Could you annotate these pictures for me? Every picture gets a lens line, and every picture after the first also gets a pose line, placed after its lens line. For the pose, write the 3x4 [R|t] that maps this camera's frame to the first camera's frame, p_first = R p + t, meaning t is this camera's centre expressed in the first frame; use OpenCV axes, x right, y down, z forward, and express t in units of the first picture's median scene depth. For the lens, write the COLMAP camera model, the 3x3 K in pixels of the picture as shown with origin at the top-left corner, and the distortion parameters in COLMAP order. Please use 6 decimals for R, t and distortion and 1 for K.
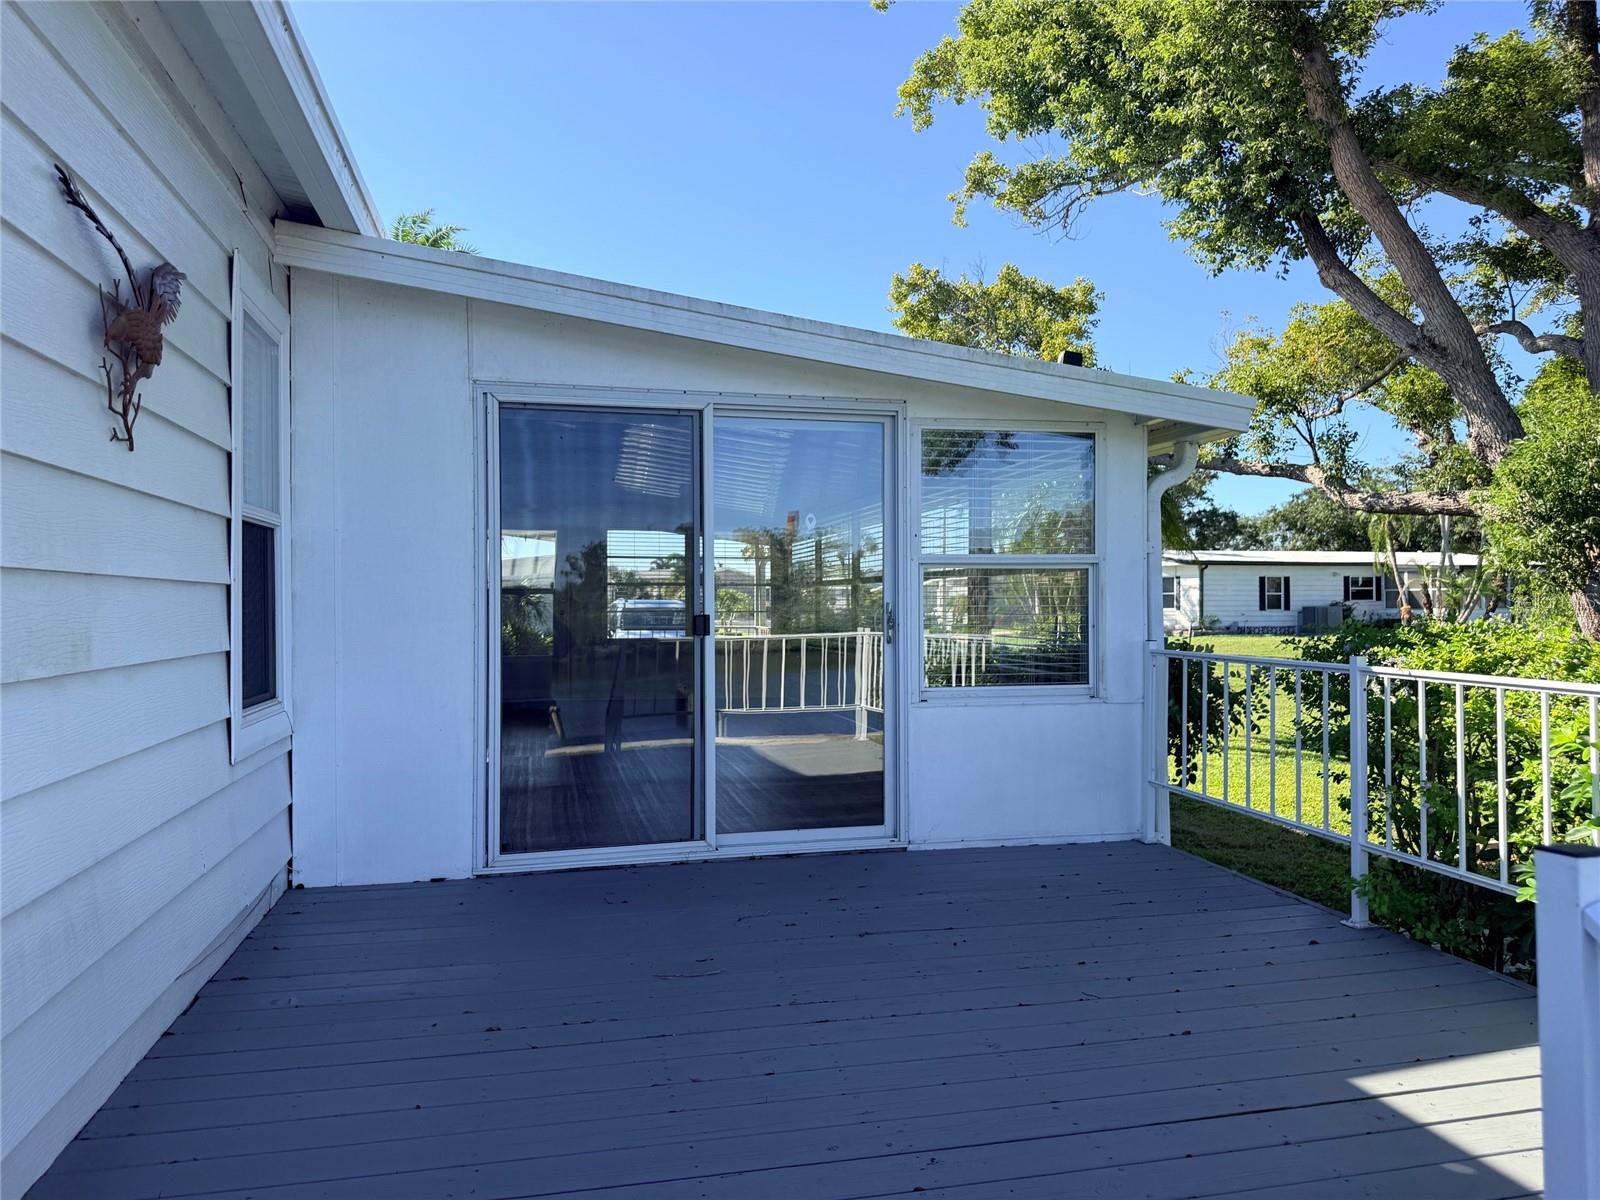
lens RADIAL K [[1149.4, 0, 800.0], [0, 1149.4, 600.0], [0, 0, 1]] dist [-0.012441, -0.002397]
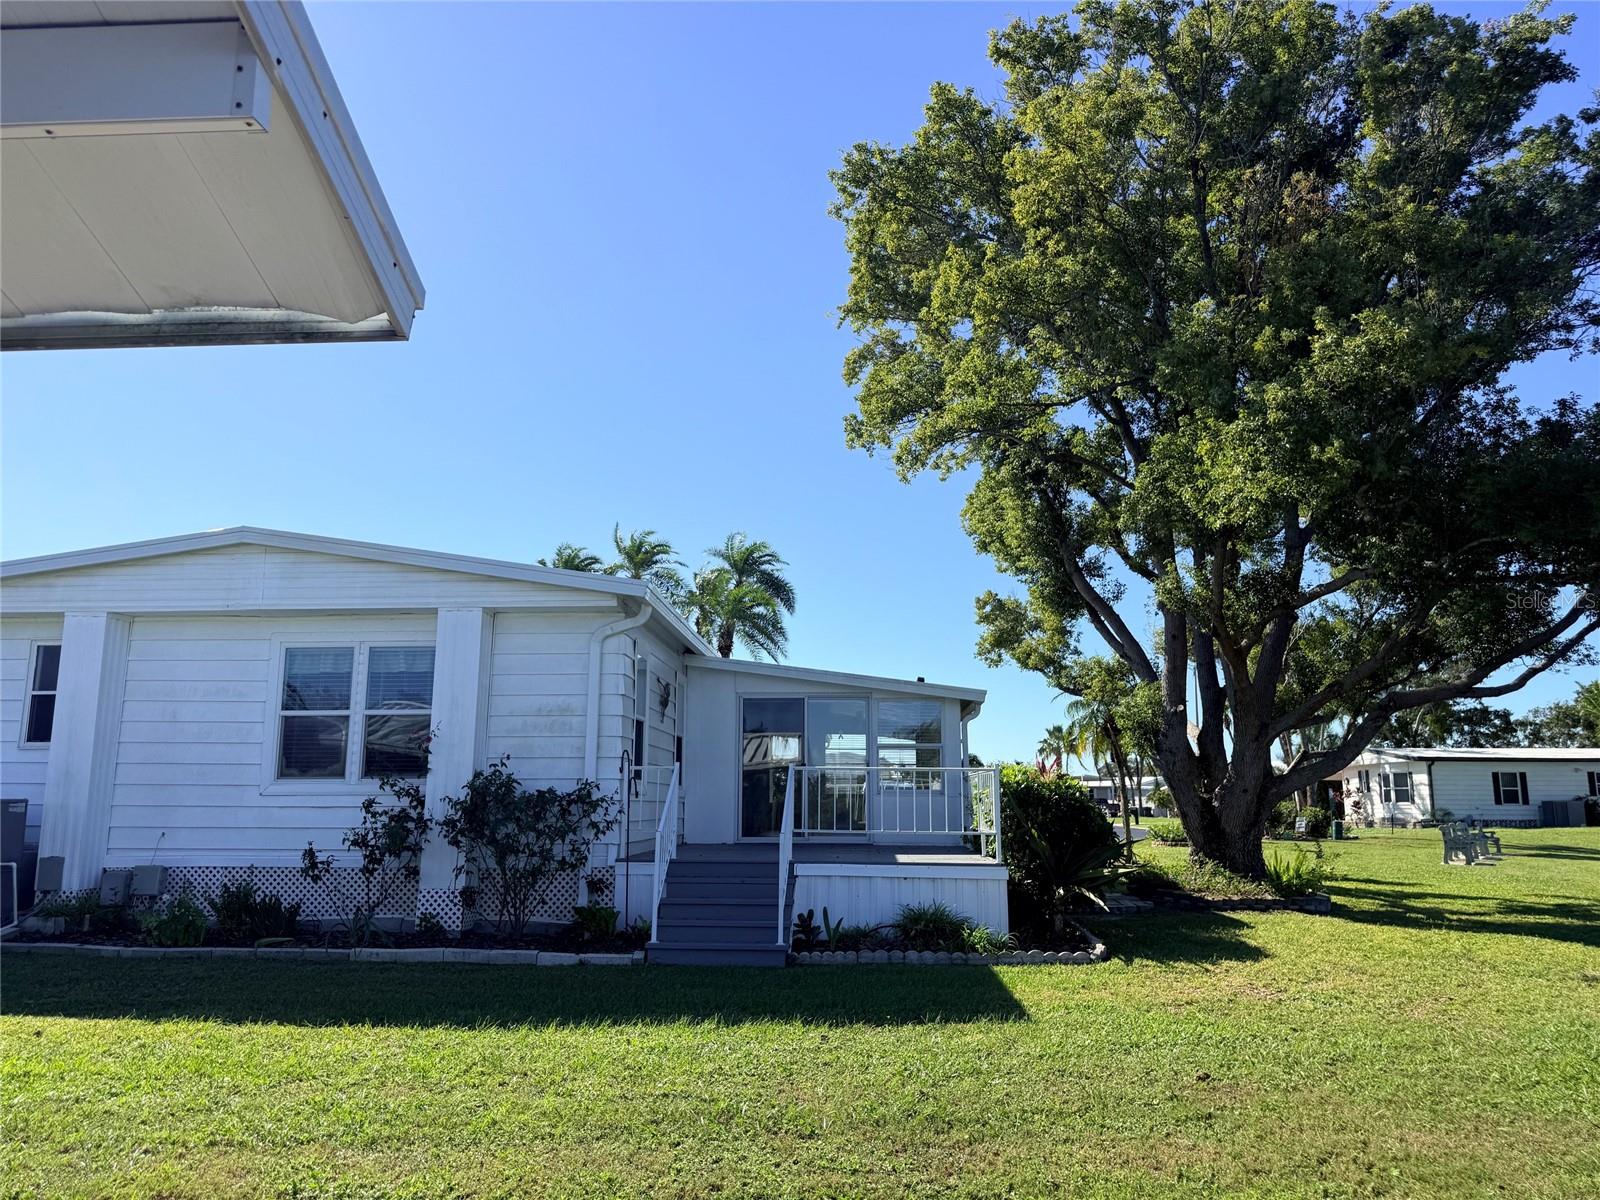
lens RADIAL K [[1144.8, 0, 800.0], [0, 1144.8, 600.0], [0, 0, 1]] dist [0.188050, -0.248402]
pose [[0.958318, -0.046295, -0.281929, 0.640400], [-0.003245, 0.984958, -0.172766, 0.091083], [0.285686, 0.166479, 0.943752, -1.618571]]
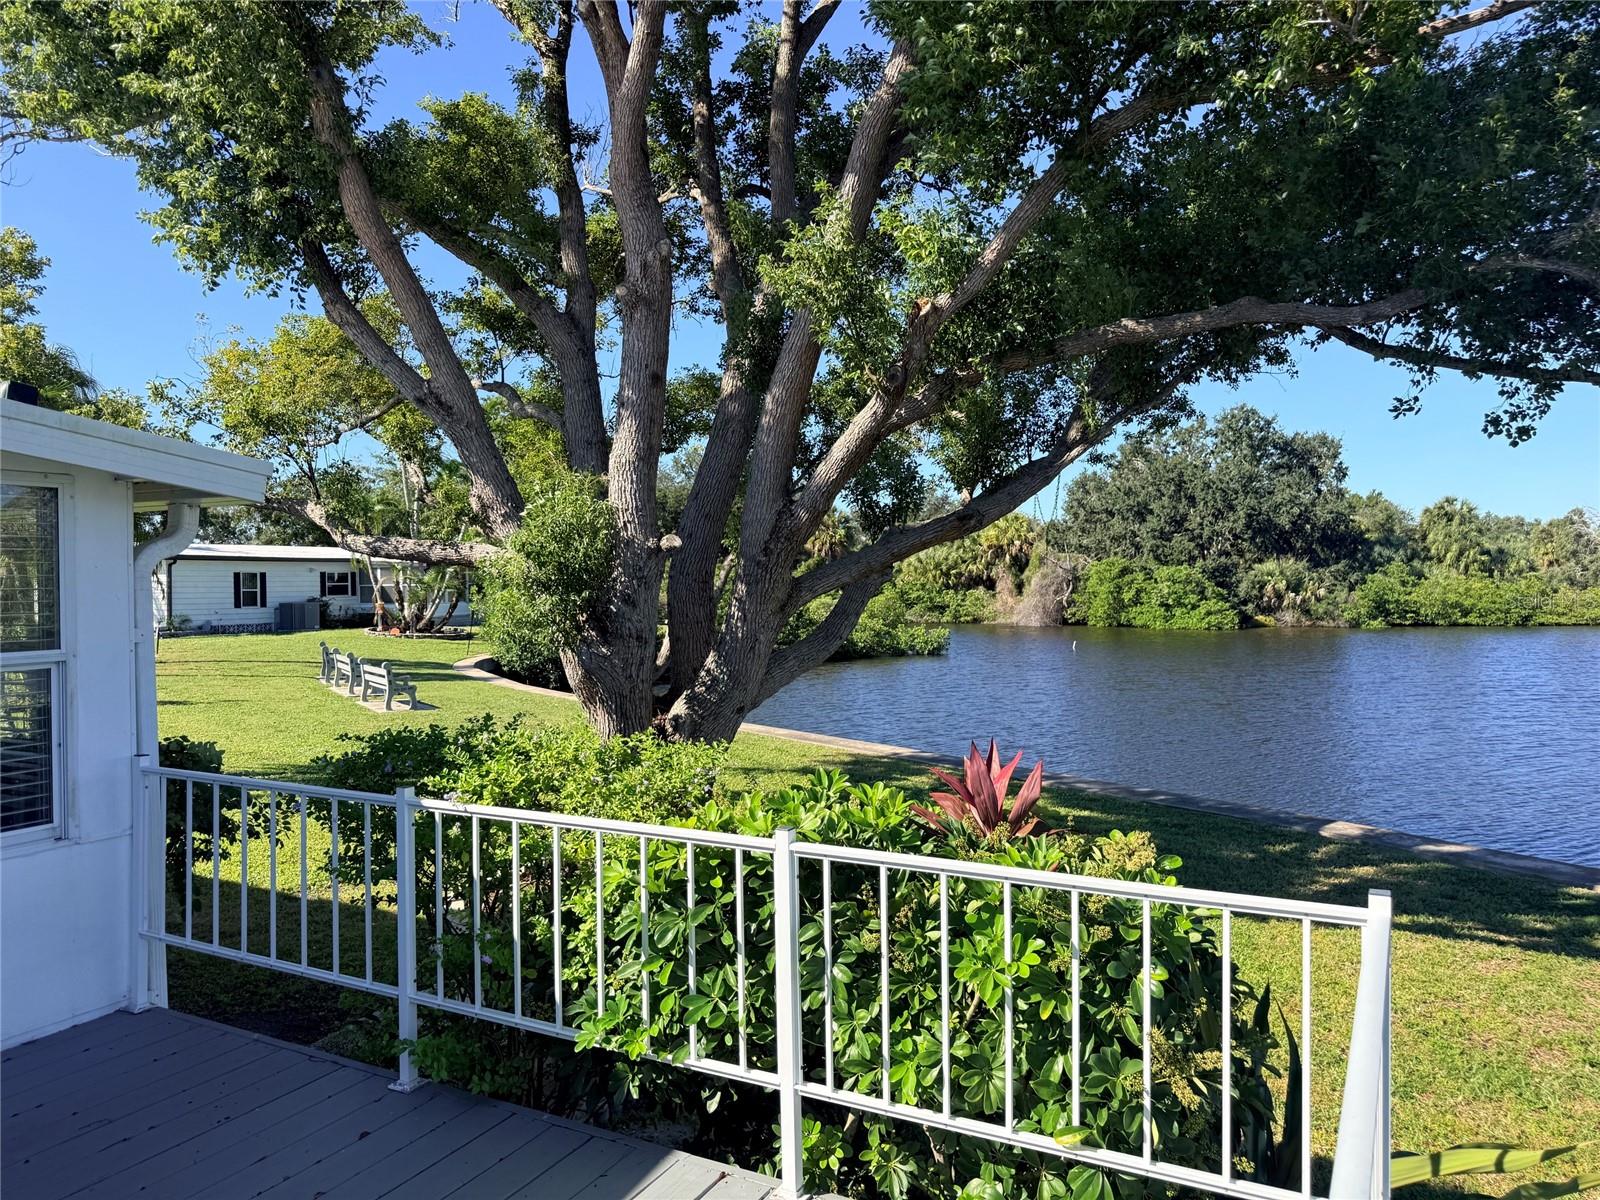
lens RADIAL K [[1155.3, 0, 759.9], [0, 1155.3, 574.6], [0, 0, 1]] dist [0.043471, -0.046423]
pose [[0.690351, -0.004153, 0.723462, 0.012332], [0.011191, 0.999925, -0.004938, -0.056608], [-0.723388, 0.011505, 0.690346, 0.090659]]
